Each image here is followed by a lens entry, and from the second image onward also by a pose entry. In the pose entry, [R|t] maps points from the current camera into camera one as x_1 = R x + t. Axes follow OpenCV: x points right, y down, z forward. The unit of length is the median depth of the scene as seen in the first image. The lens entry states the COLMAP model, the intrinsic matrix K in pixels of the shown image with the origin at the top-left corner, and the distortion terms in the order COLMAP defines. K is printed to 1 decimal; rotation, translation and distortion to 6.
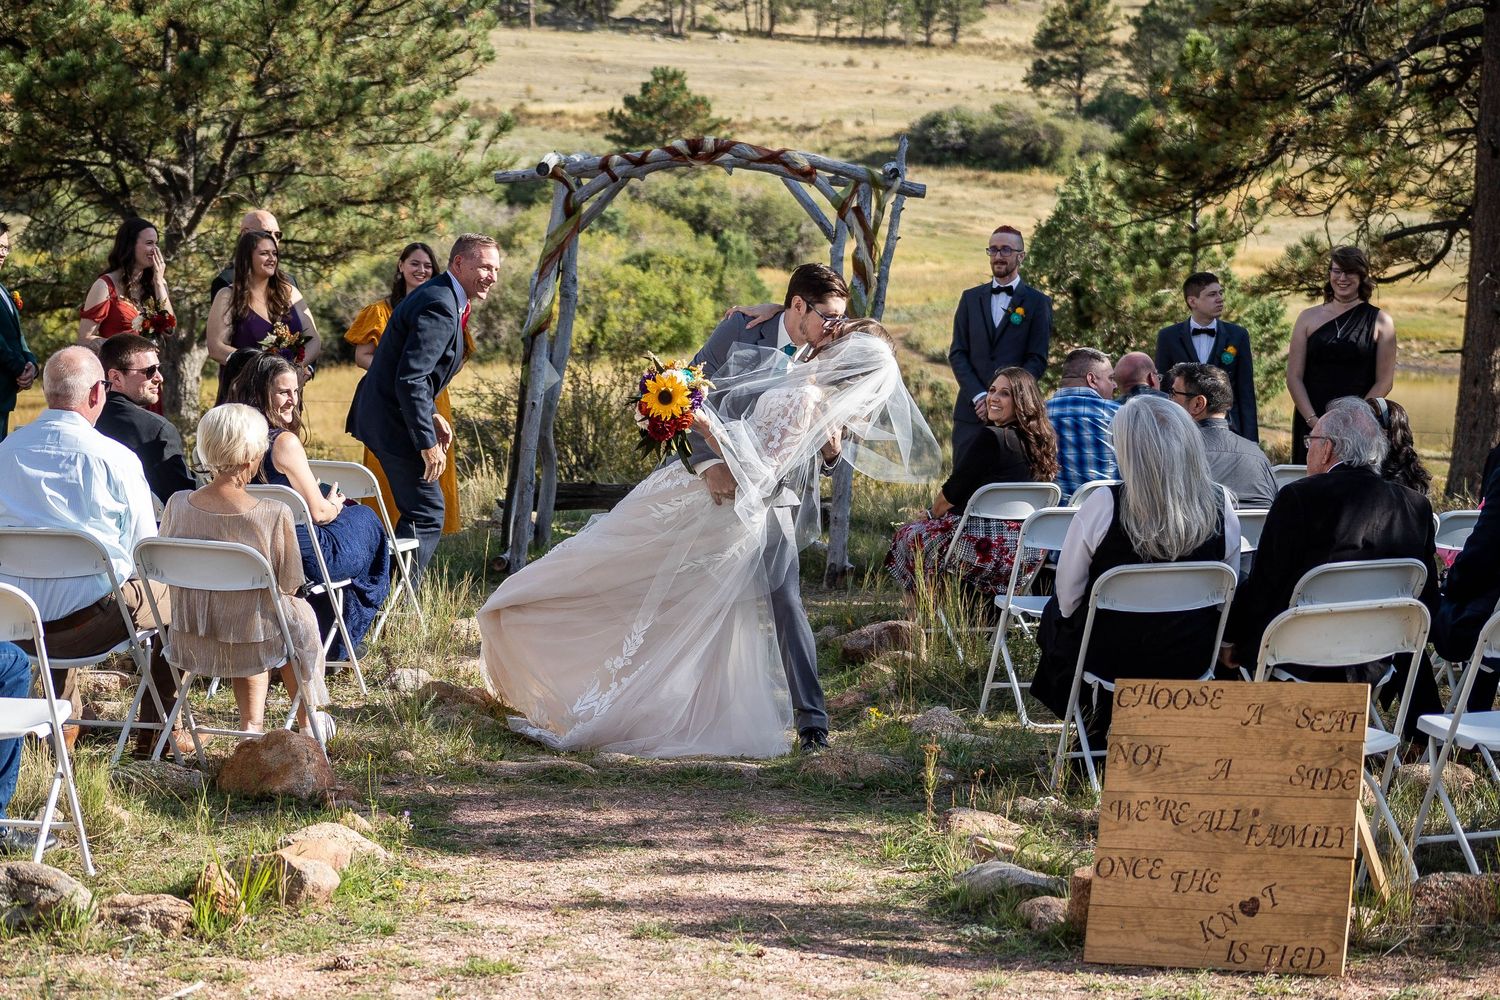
lens RADIAL K [[3884.5, 0, 750.0], [0, 3884.5, 500.0], [0, 0, 1]] dist [-0.074824, -0.420426]
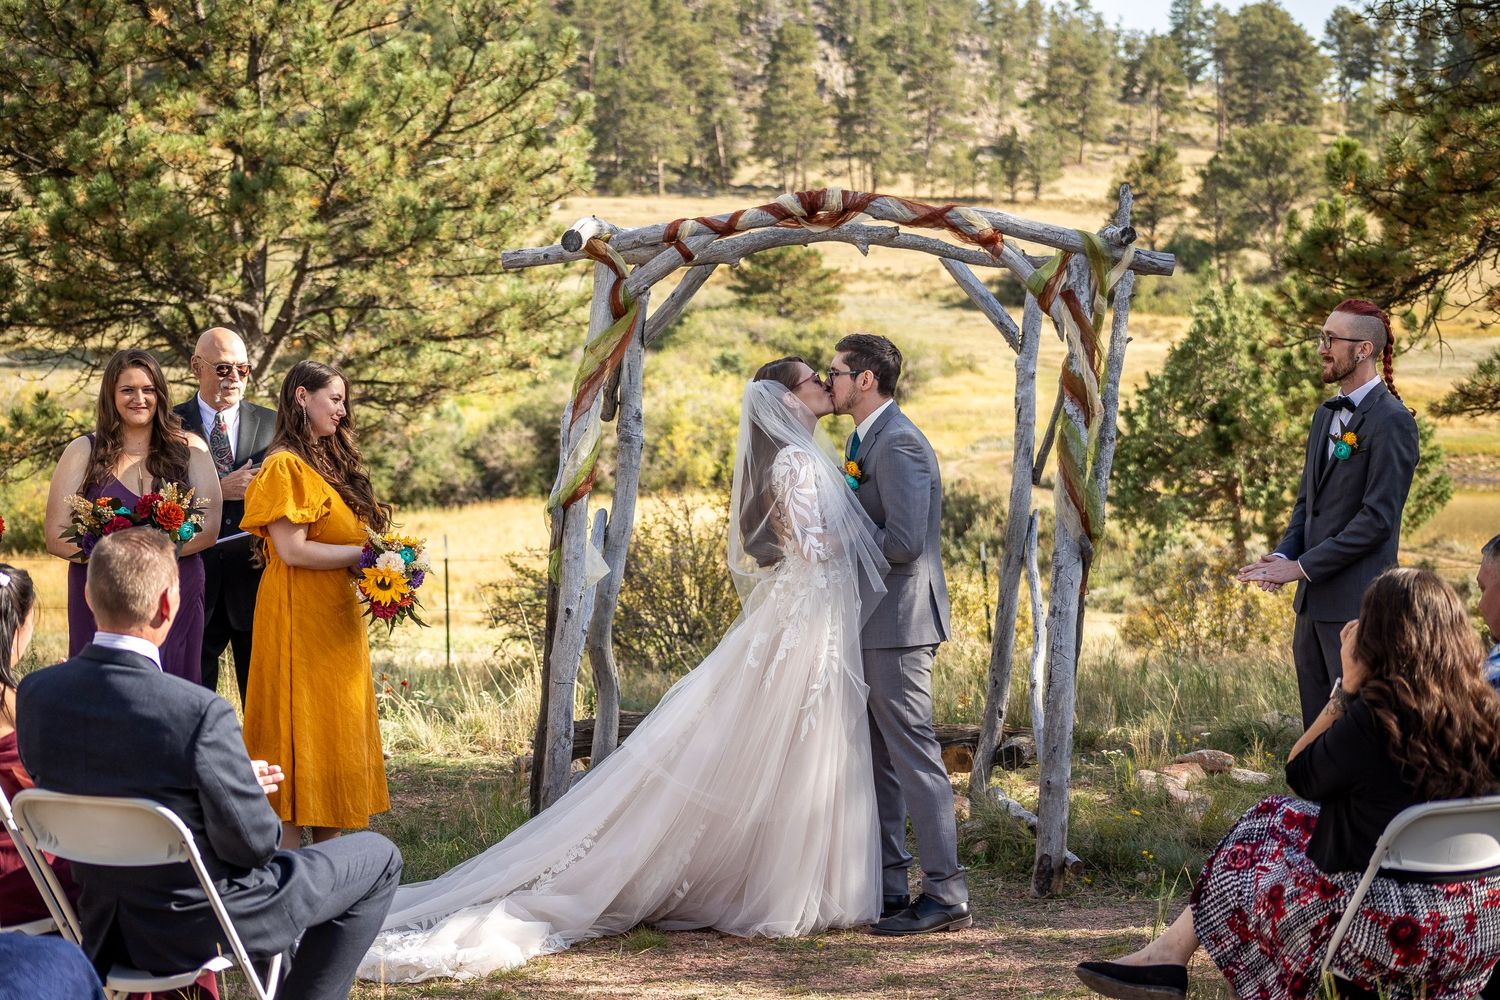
lens RADIAL K [[3366.8, 0, 750.0], [0, 3366.8, 500.0], [0, 0, 1]] dist [-0.043870, -0.188498]
pose [[0.999201, -0.022831, -0.032799, -0.003305], [0.021784, 0.999253, -0.031923, -0.011097], [0.033503, 0.031183, 0.998952, 0.201418]]
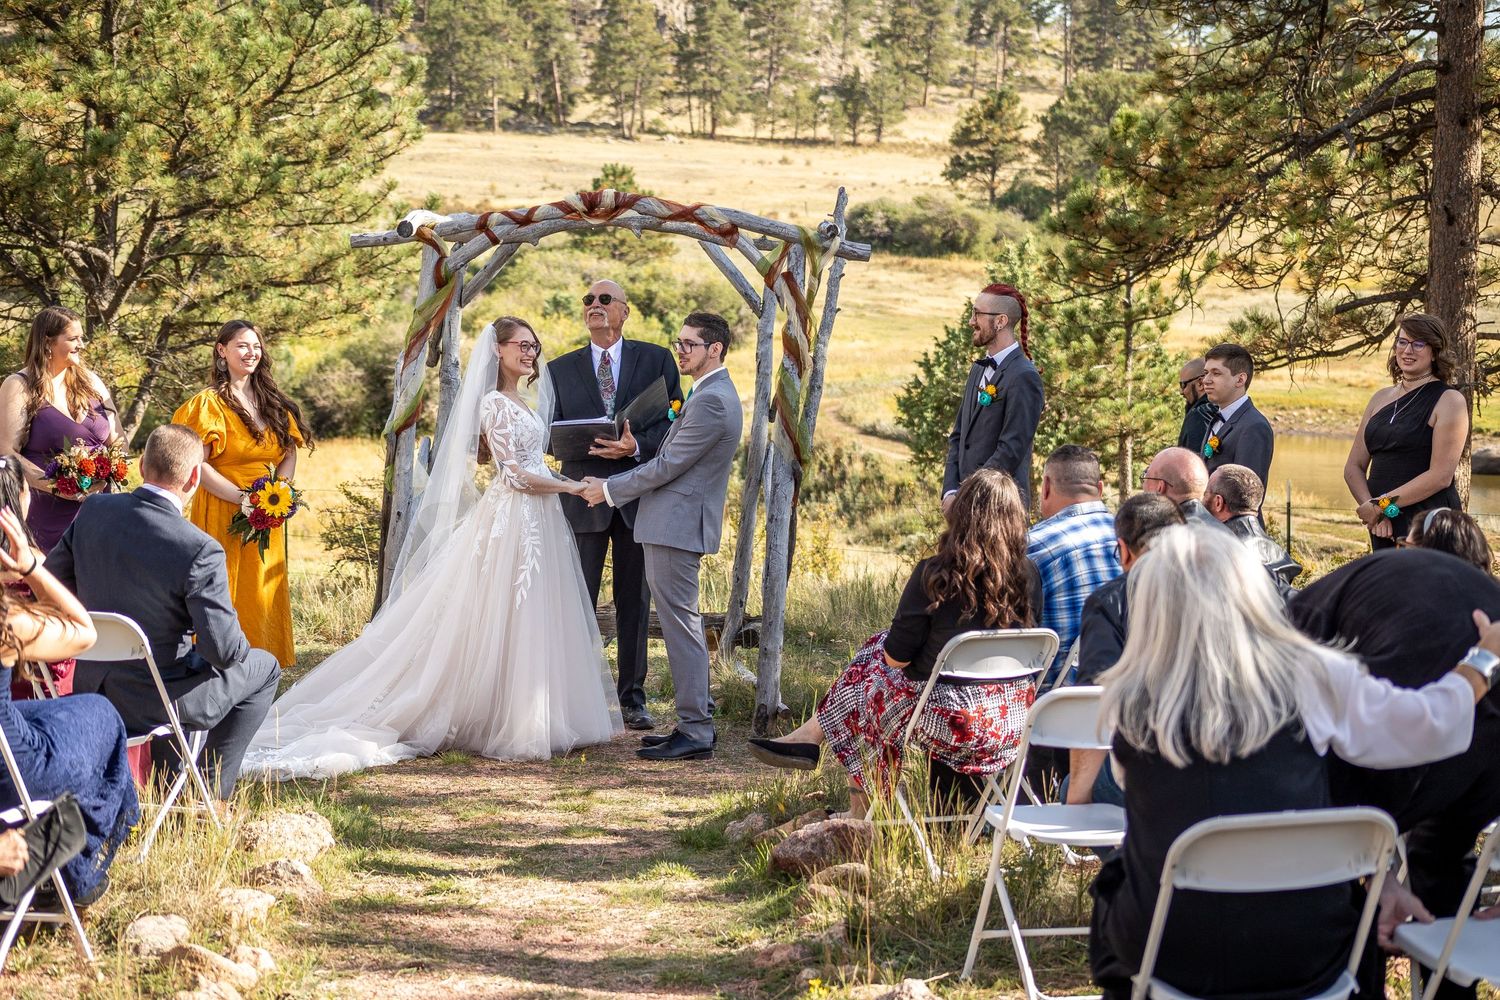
lens RADIAL K [[3457.8, 0, 745.1], [0, 3457.8, 521.5], [0, 0, 1]] dist [0.014385, -0.289047]
pose [[0.999865, -0.009608, 0.013309, 0.003685], [0.009732, 0.999910, -0.009246, -0.007016], [-0.013219, 0.009374, 0.999869, 0.118179]]
